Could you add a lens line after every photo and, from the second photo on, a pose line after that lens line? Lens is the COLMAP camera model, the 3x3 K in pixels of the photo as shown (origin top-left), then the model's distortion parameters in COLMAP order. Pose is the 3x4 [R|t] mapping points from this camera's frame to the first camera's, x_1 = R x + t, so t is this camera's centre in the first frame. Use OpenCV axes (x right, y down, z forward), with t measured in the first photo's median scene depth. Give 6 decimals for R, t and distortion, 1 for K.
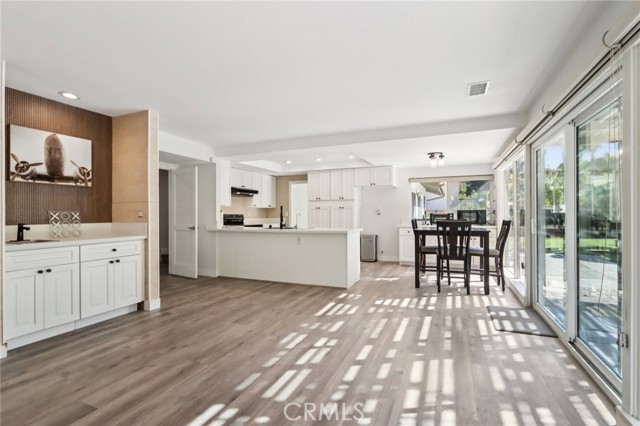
lens RADIAL K [[292.0, 0, 309.6], [0, 292.0, 218.4], [0, 0, 1]] dist [0.005323, -0.003420]
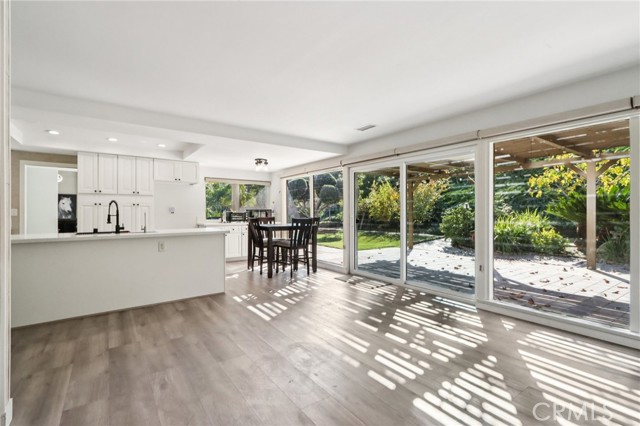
lens RADIAL K [[292.0, 0, 299.5], [0, 292.0, 210.4], [0, 0, 1]] dist [0.005323, -0.003420]
pose [[0.546714, 0.006050, 0.837297, -0.712235], [0.010728, 0.999841, -0.014229, -0.008006], [-0.837251, 0.016762, 0.546563, 0.396704]]
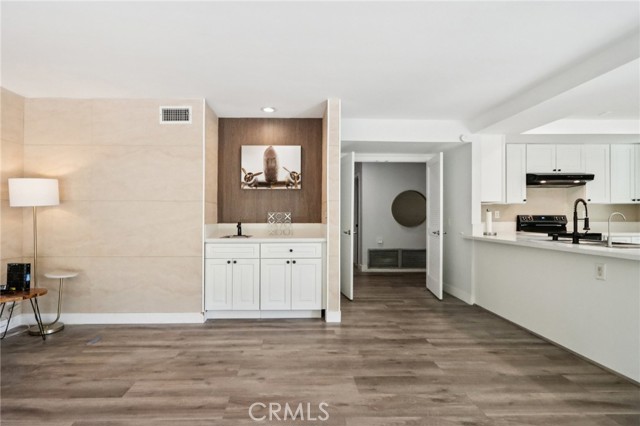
lens RADIAL K [[311.4, 0, 322.3], [0, 311.4, 217.9], [0, 0, 1]] dist [-0.006415, -0.000359]
pose [[0.451929, 0.005492, -0.892037, 0.305279], [-0.012729, 0.999919, -0.000292, -0.004123], [0.891963, 0.011486, 0.451962, 0.572918]]
